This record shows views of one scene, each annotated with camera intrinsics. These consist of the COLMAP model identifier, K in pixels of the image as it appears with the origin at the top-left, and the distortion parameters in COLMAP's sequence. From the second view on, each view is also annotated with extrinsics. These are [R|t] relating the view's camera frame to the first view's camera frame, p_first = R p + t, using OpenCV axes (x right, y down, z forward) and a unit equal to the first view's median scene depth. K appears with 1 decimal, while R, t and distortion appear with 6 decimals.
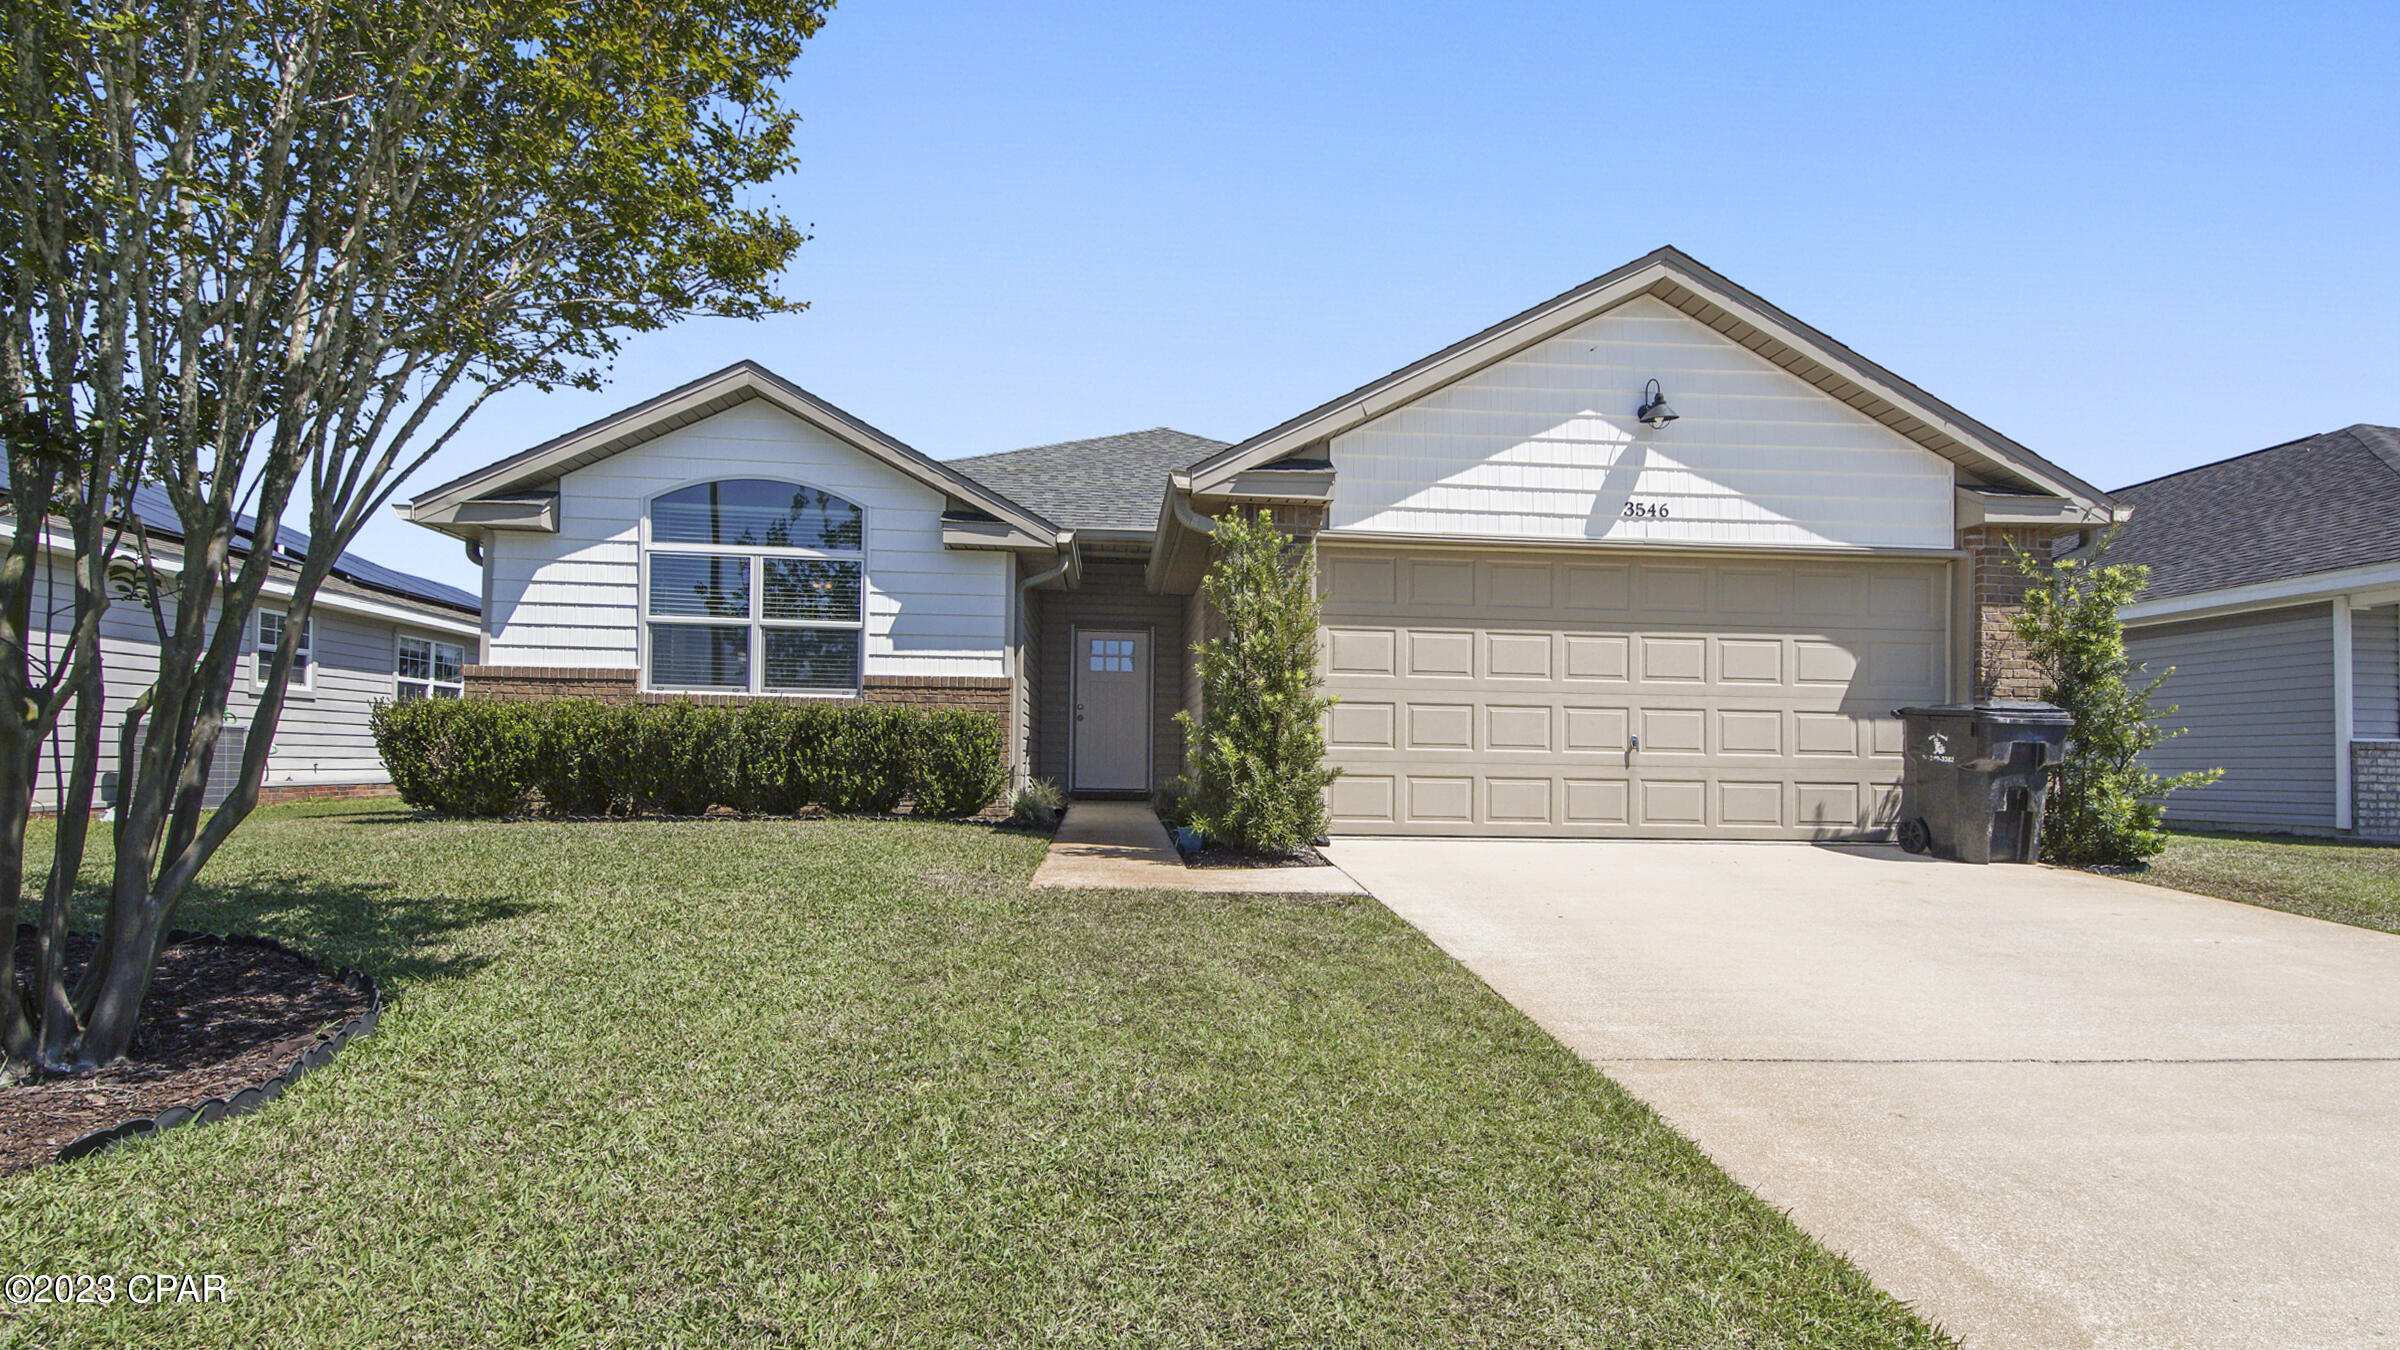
lens RADIAL K [[1125.7, 0, 1197.1], [0, 1125.7, 658.3], [0, 0, 1]] dist [0.031025, -0.000278]
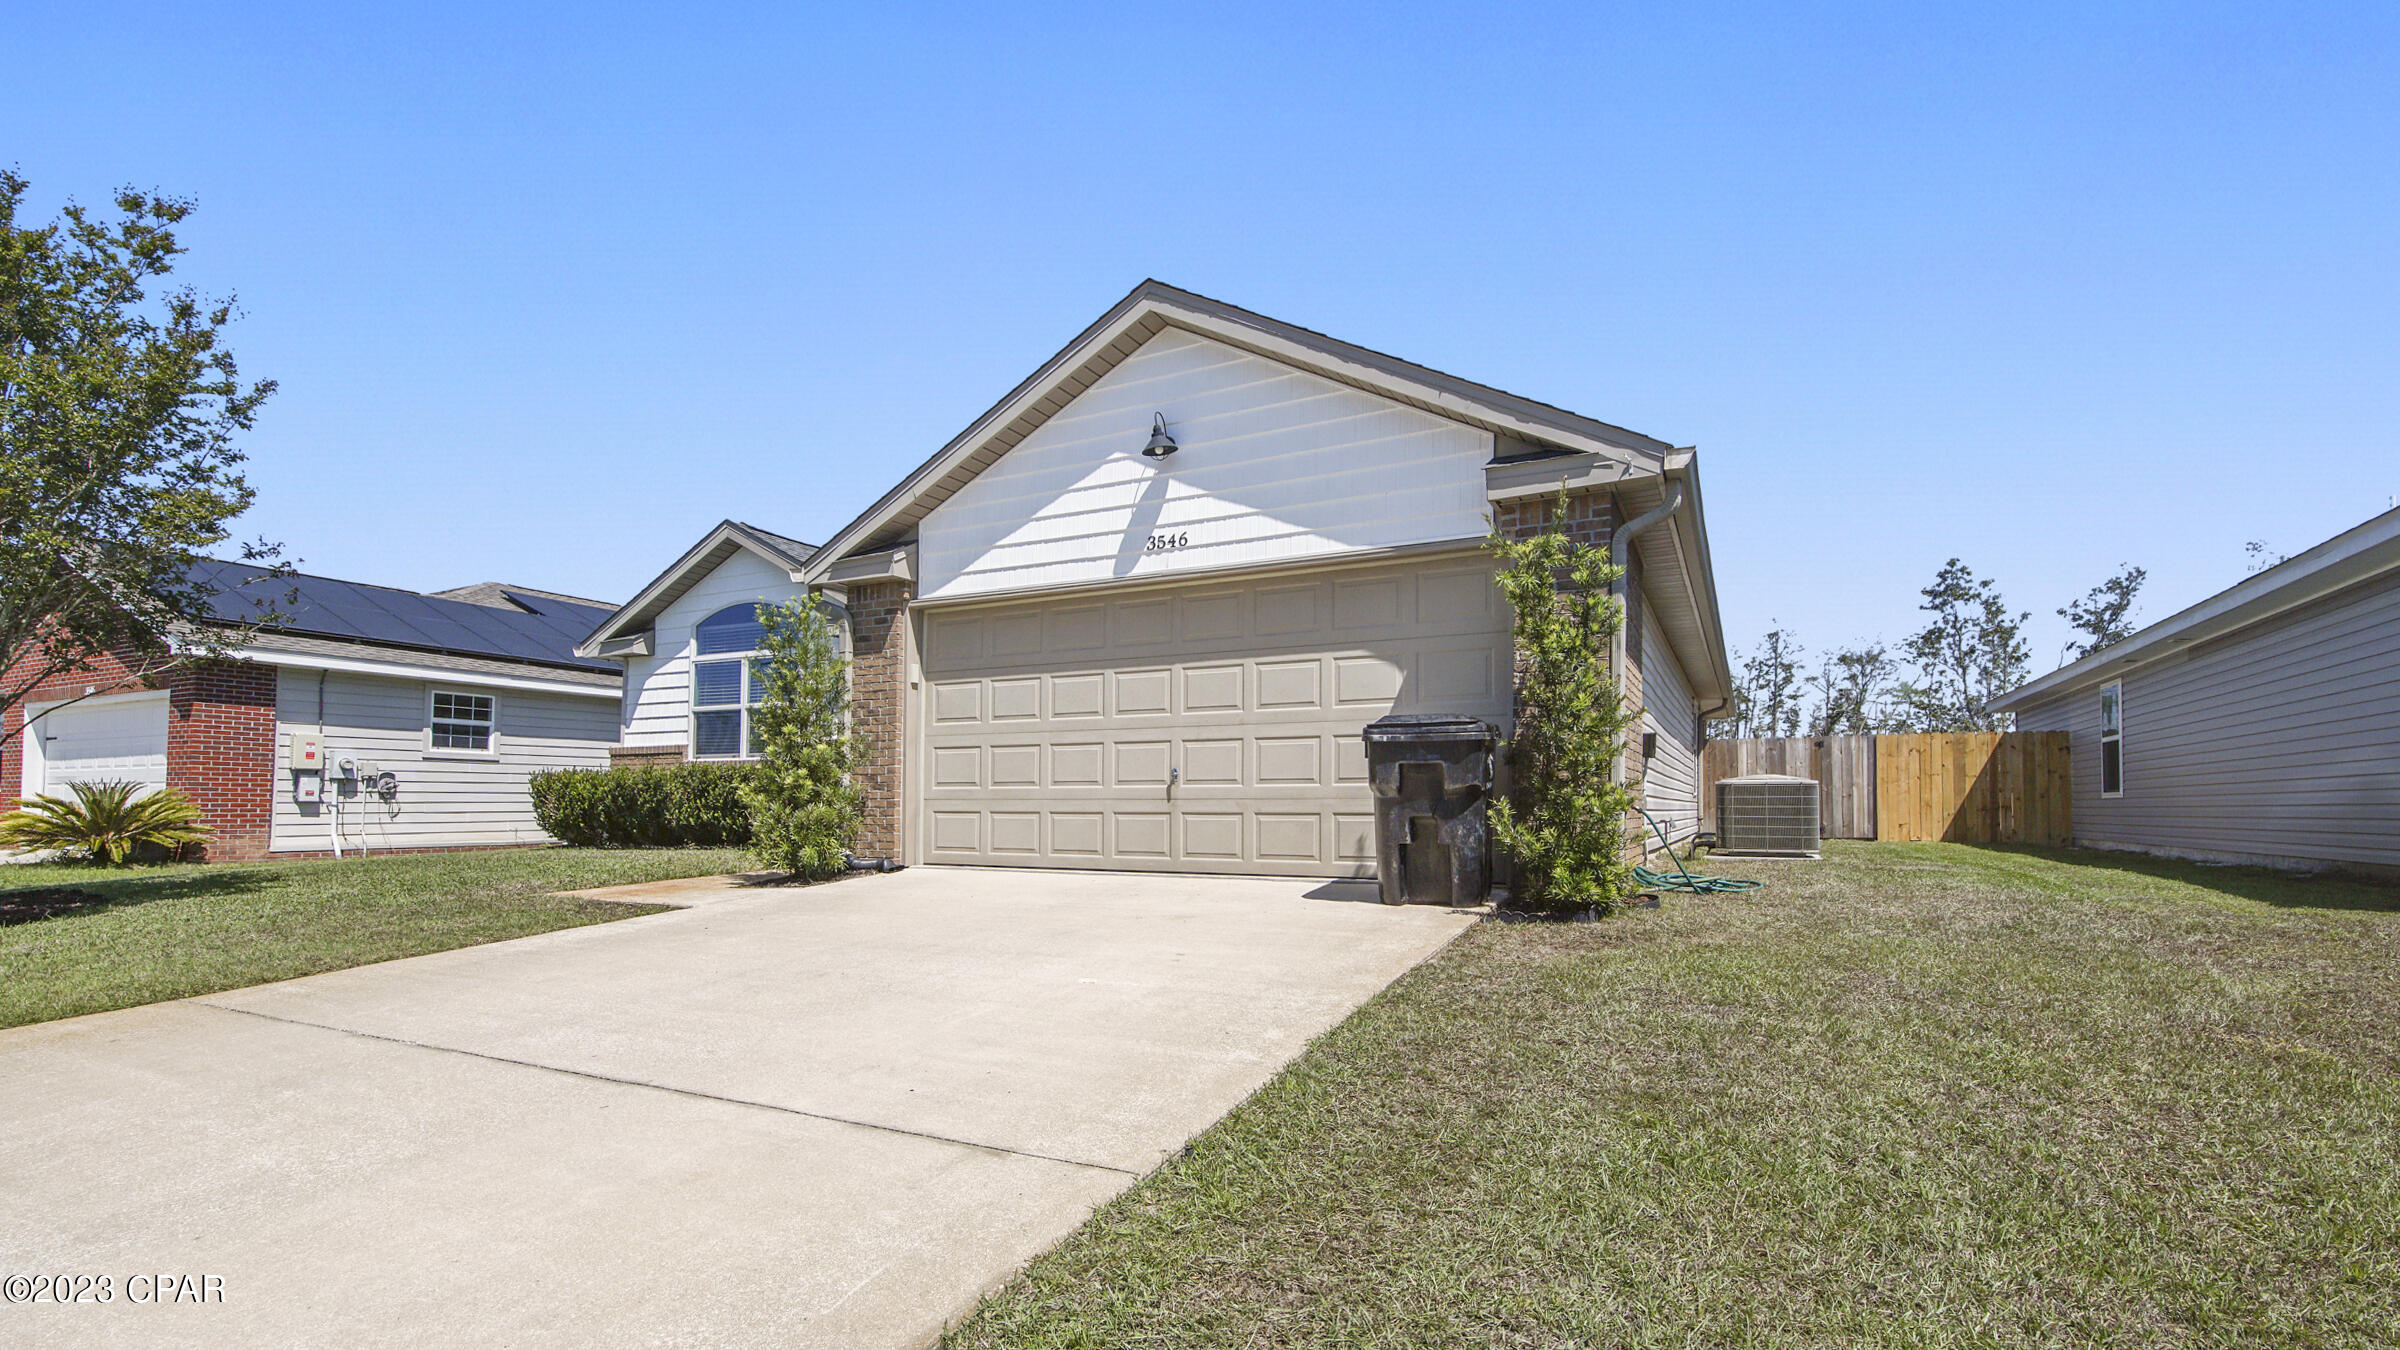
lens RADIAL K [[1054.4, 0, 1203.0], [0, 1054.4, 676.8], [0, 0, 1]] dist [0.033092, -0.000269]
pose [[0.849502, -0.078880, -0.521655, 0.874497], [0.063727, 0.996862, -0.046959, 0.032464], [0.523723, 0.006648, 0.851863, 0.219769]]
